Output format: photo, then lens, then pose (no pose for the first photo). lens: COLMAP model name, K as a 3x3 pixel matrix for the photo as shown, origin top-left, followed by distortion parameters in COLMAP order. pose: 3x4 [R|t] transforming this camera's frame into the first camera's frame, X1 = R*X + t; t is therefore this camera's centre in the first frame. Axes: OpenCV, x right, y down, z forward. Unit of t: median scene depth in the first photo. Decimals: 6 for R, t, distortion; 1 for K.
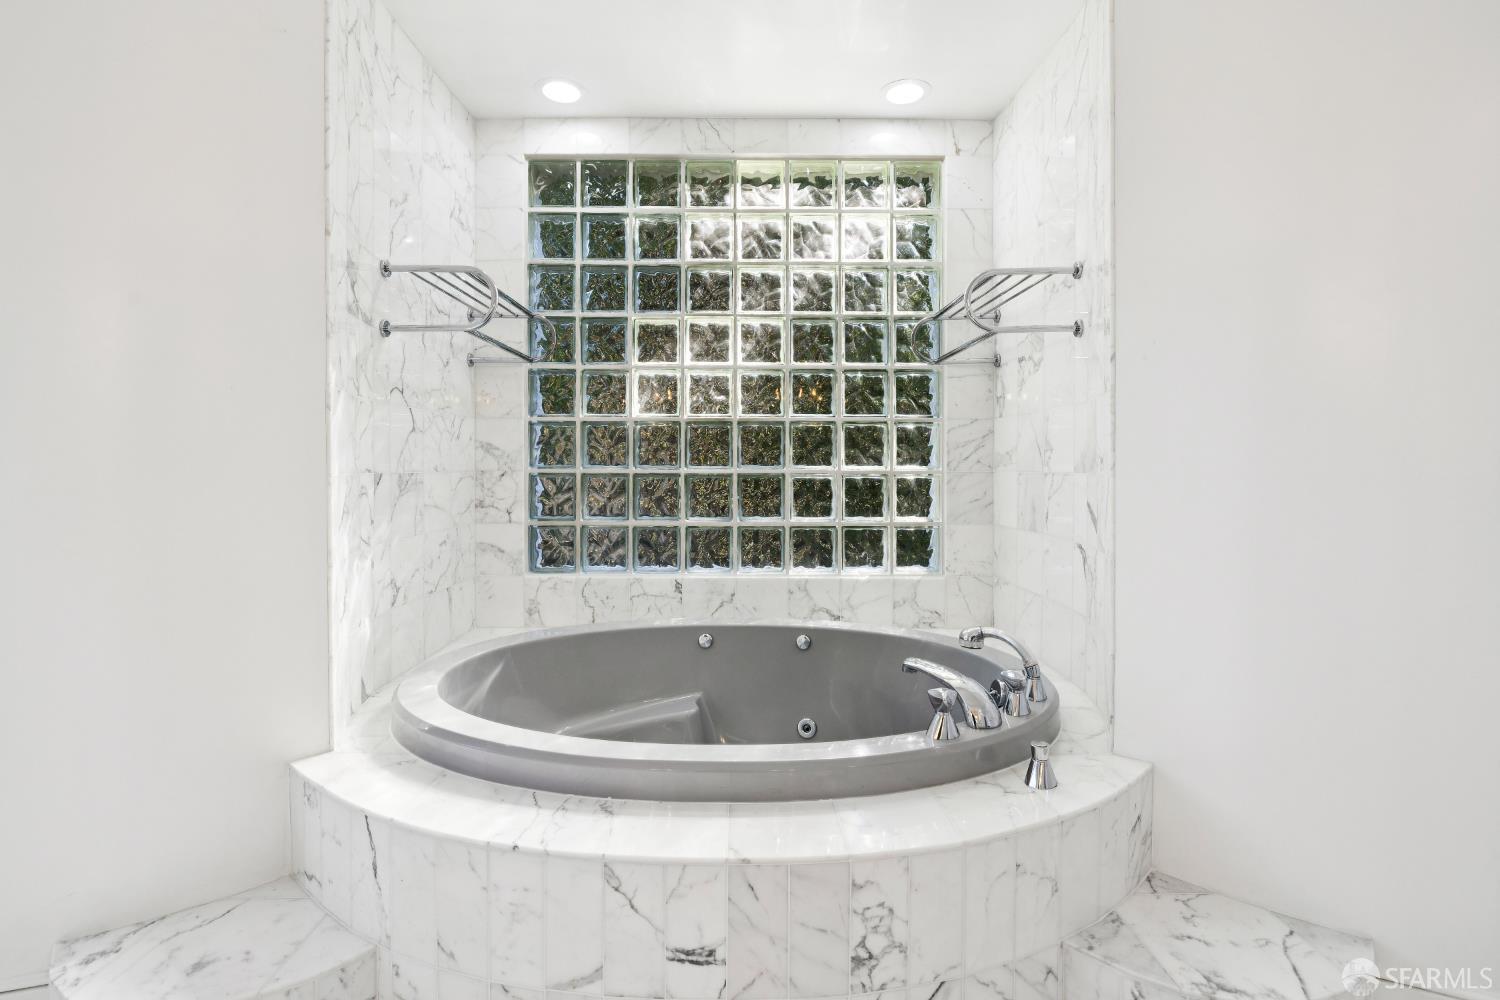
lens RADIAL K [[672.6, 0, 748.6], [0, 672.6, 478.2], [0, 0, 1]] dist [-0.002098, -0.000094]
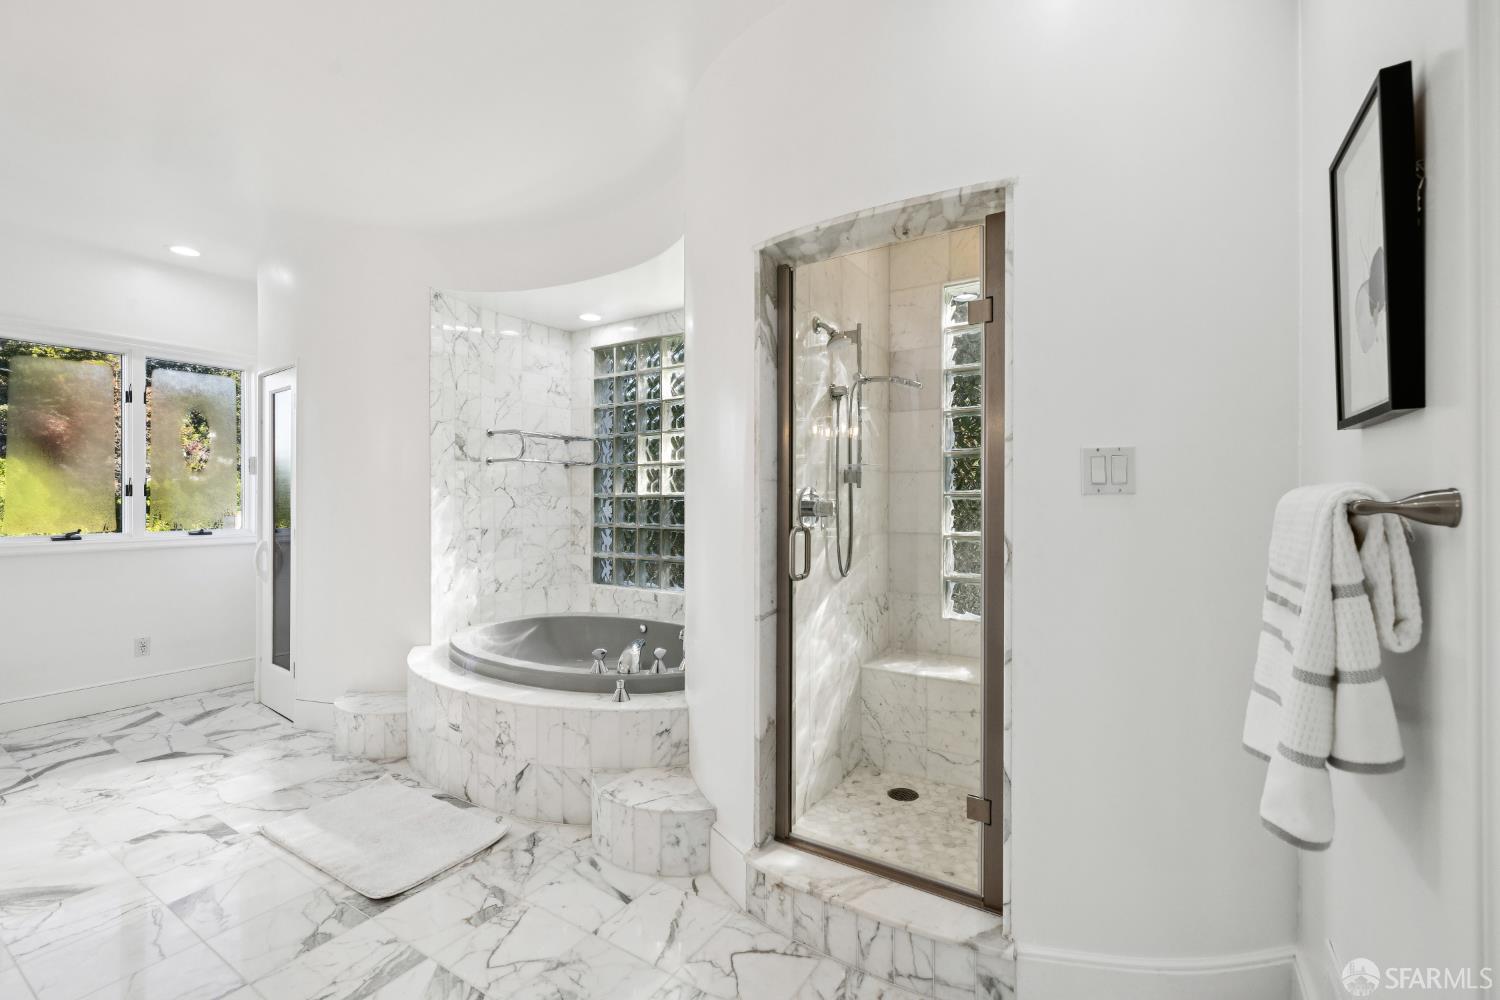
lens RADIAL K [[645.5, 0, 749.1], [0, 645.5, 499.1], [0, 0, 1]] dist [-0.000938, -0.000397]
pose [[0.840138, -0.004164, -0.542357, 1.123185], [-0.004706, 0.999877, -0.014968, -0.066883], [0.542353, 0.015128, 0.840015, -0.243733]]
